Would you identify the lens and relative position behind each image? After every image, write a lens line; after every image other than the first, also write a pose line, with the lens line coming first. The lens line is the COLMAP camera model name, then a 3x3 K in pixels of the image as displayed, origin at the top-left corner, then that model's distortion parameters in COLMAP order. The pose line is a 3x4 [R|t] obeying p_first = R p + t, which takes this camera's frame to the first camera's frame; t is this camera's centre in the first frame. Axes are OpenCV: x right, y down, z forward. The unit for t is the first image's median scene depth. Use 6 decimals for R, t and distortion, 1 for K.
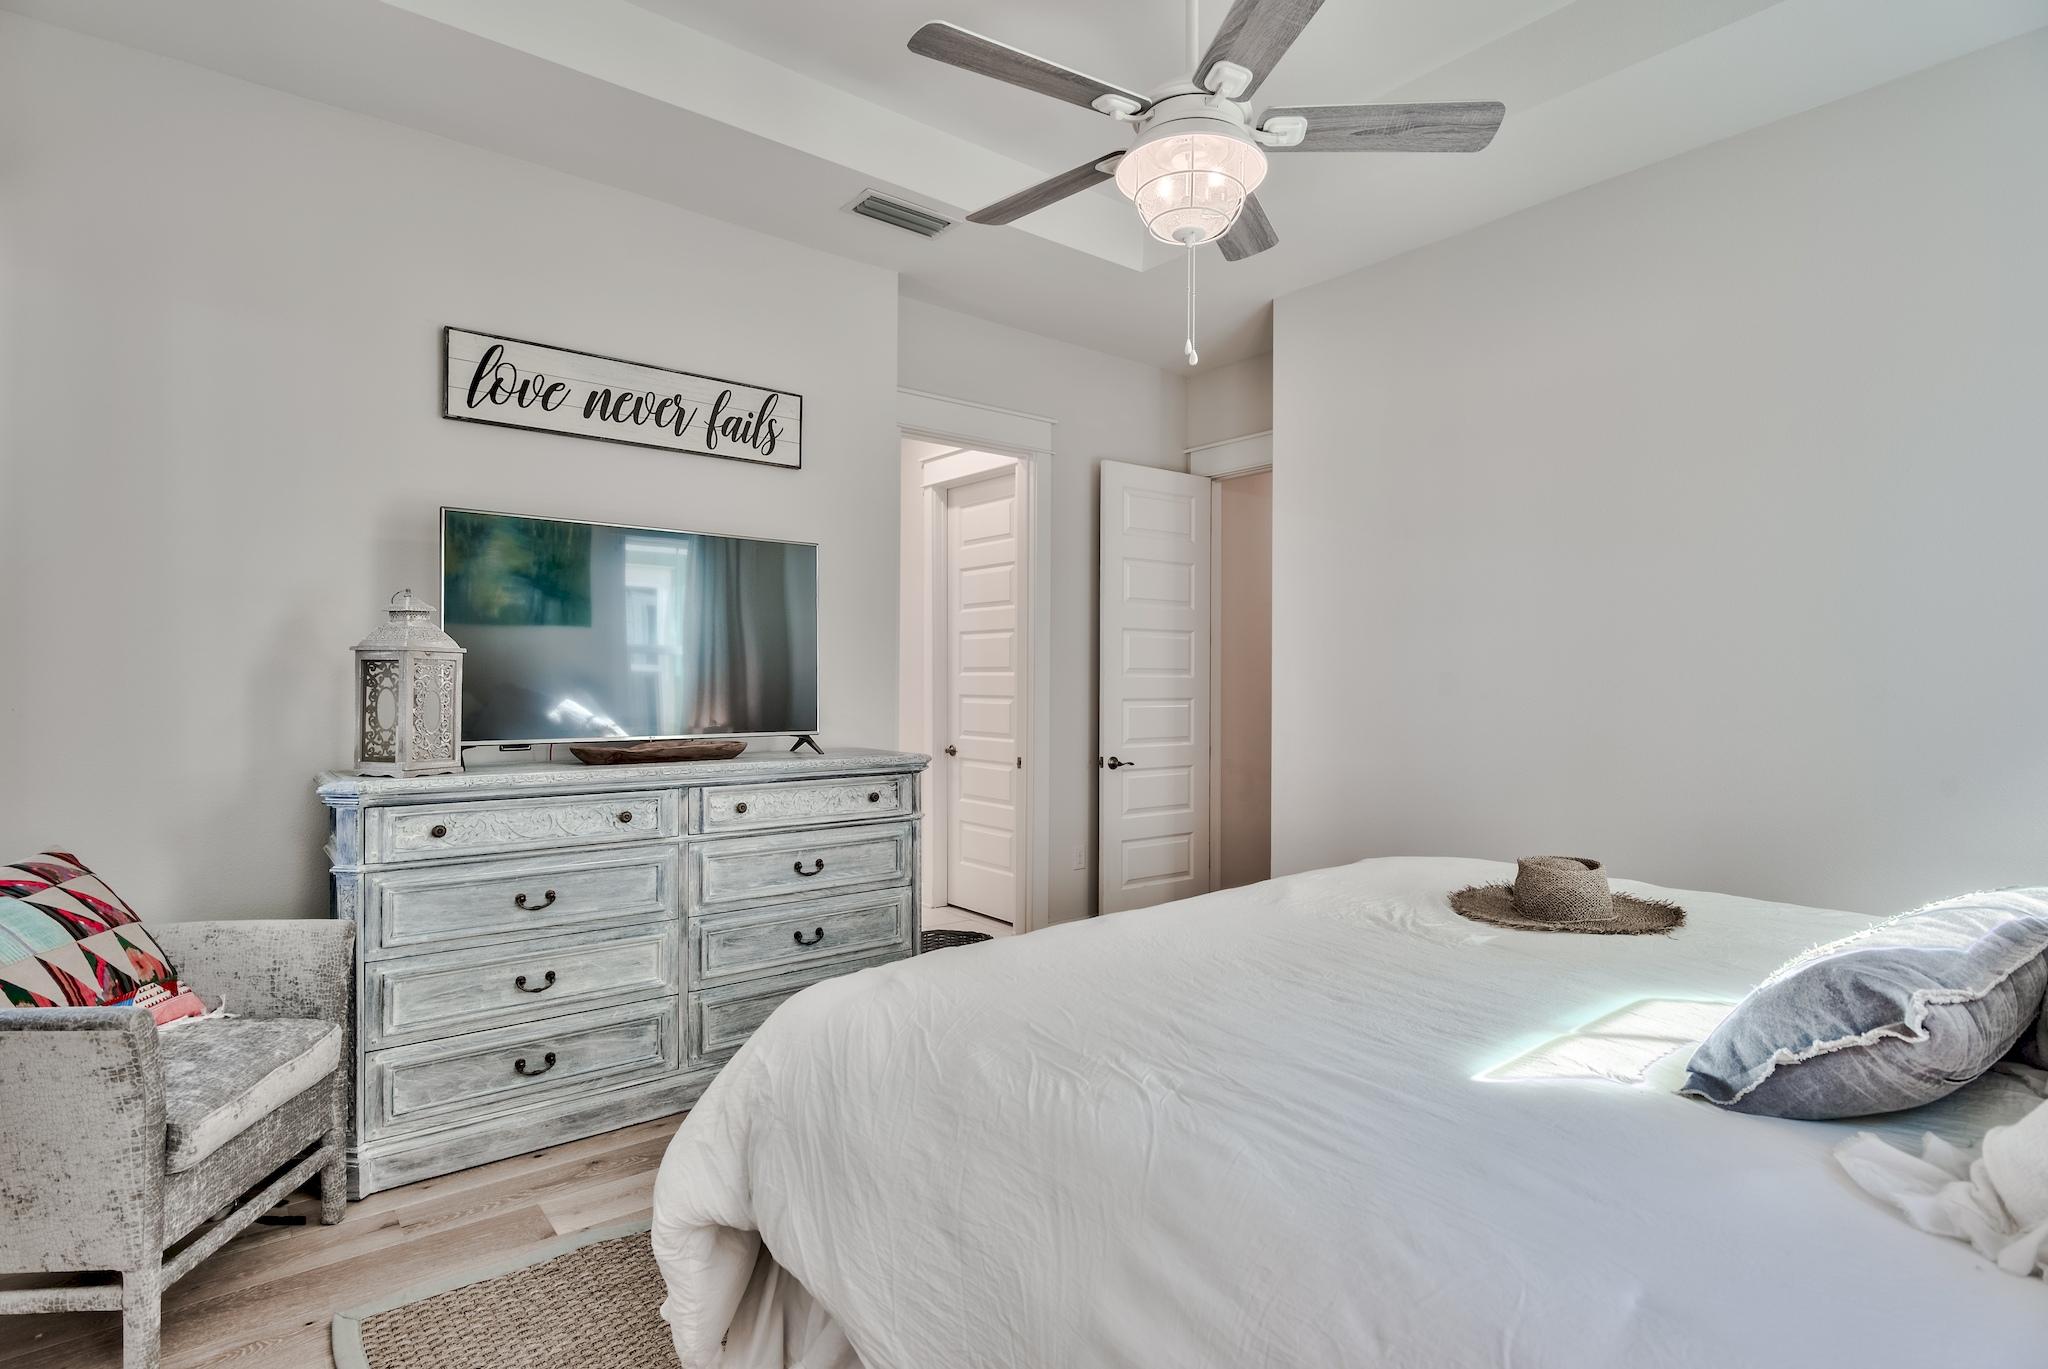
lens RADIAL K [[1010.4, 0, 1023.1], [0, 1010.4, 683.8], [0, 0, 1]] dist [-0.001015, -0.001071]
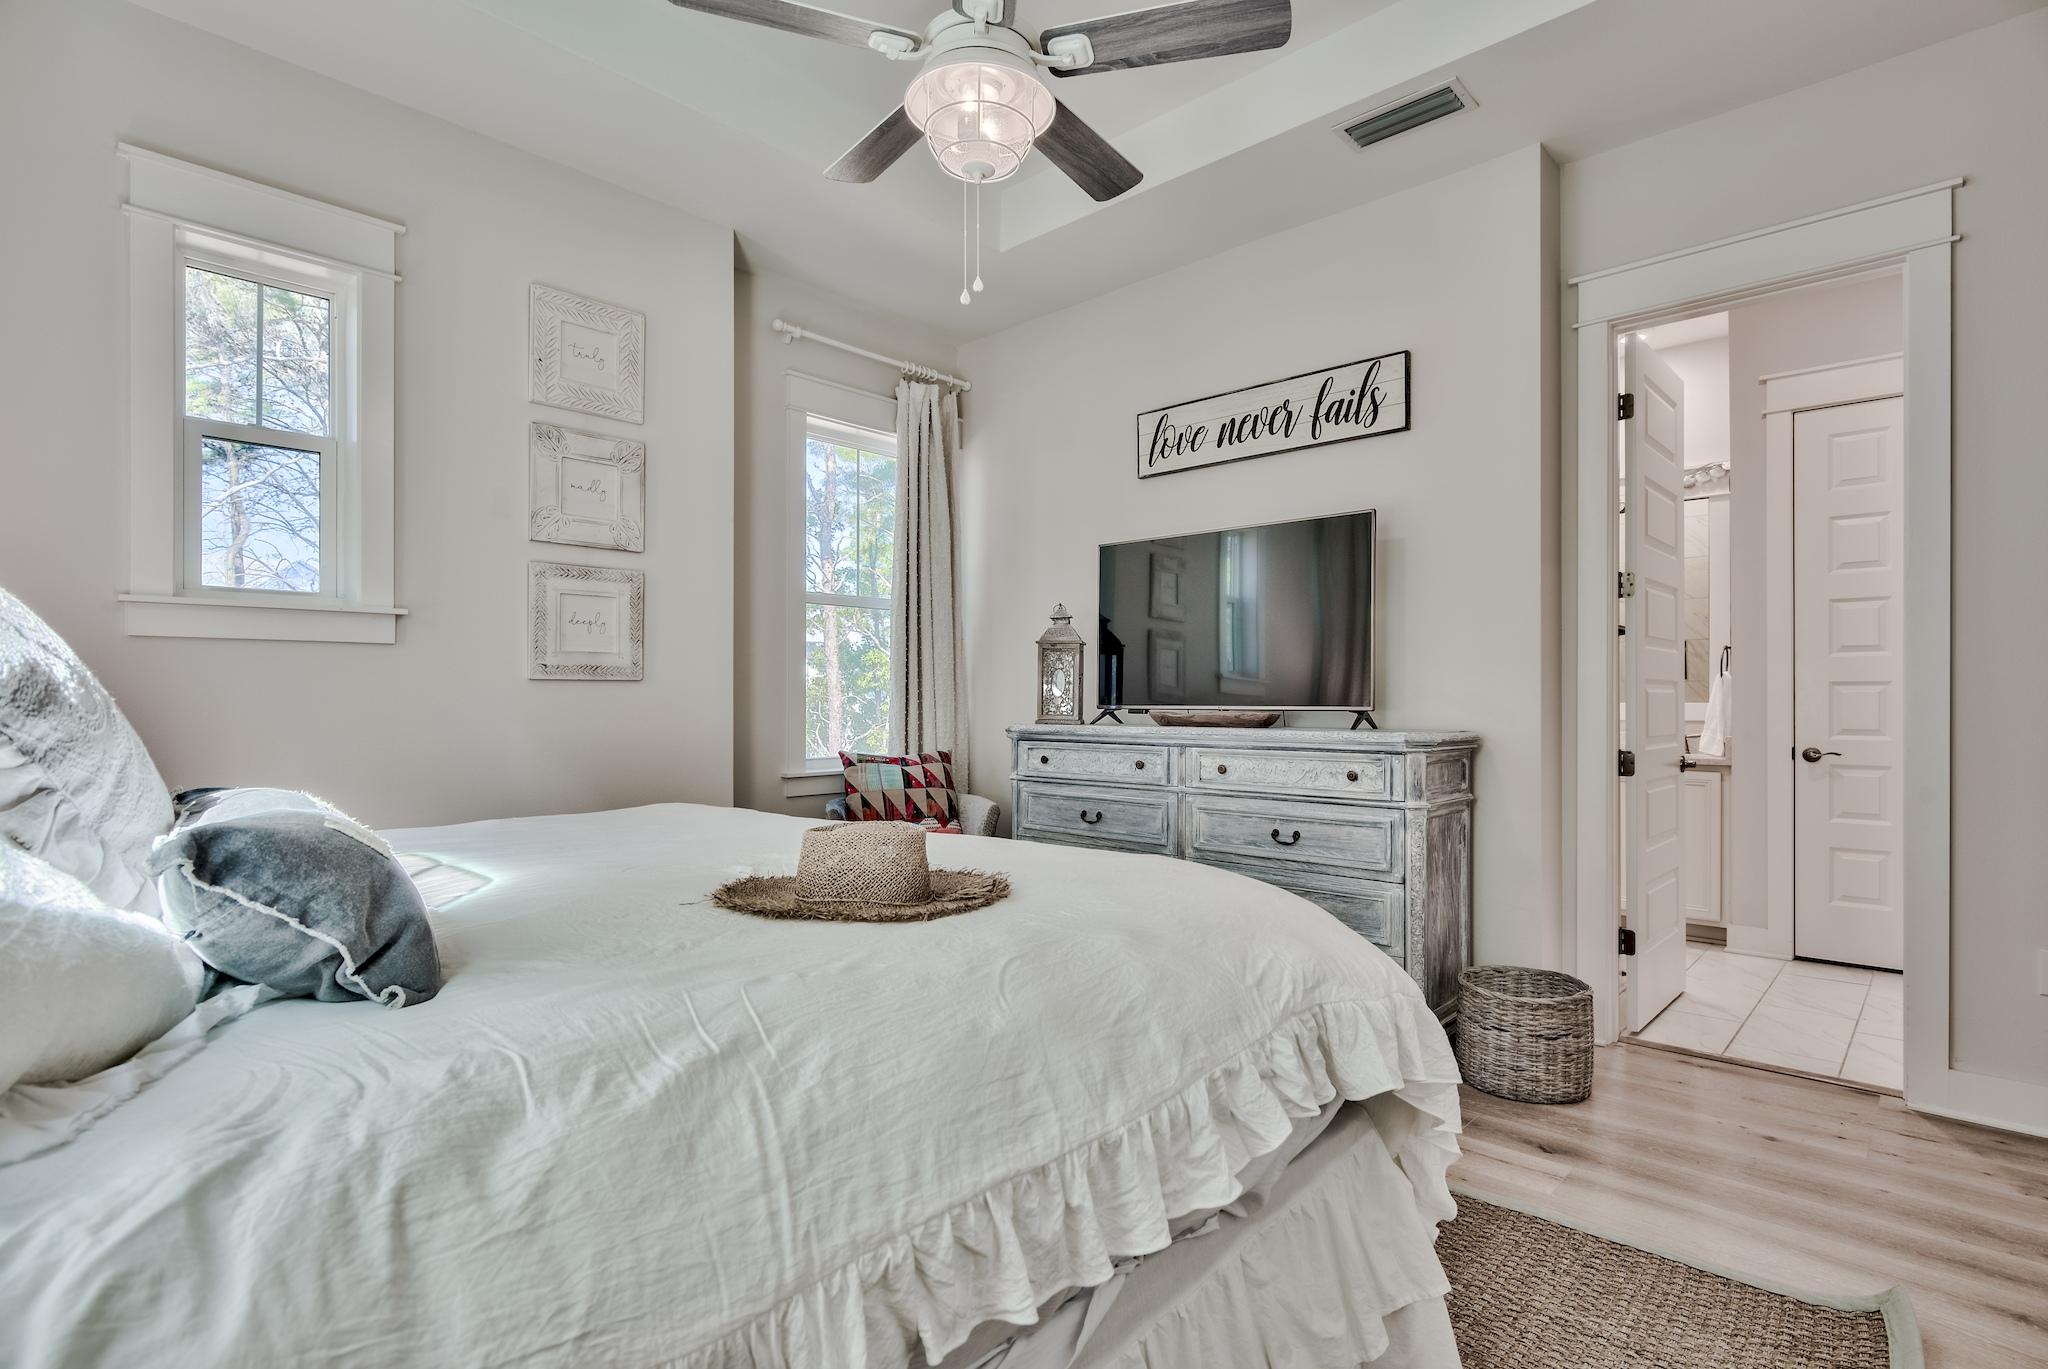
lens RADIAL K [[1010.4, 0, 1023.0], [0, 1010.4, 694.0], [0, 0, 1]] dist [-0.001015, -0.001071]
pose [[0.146639, -0.008789, -0.989151, 0.732586], [-0.000588, 0.999960, -0.008972, 0.046556], [0.989190, 0.001898, 0.146627, 0.576251]]
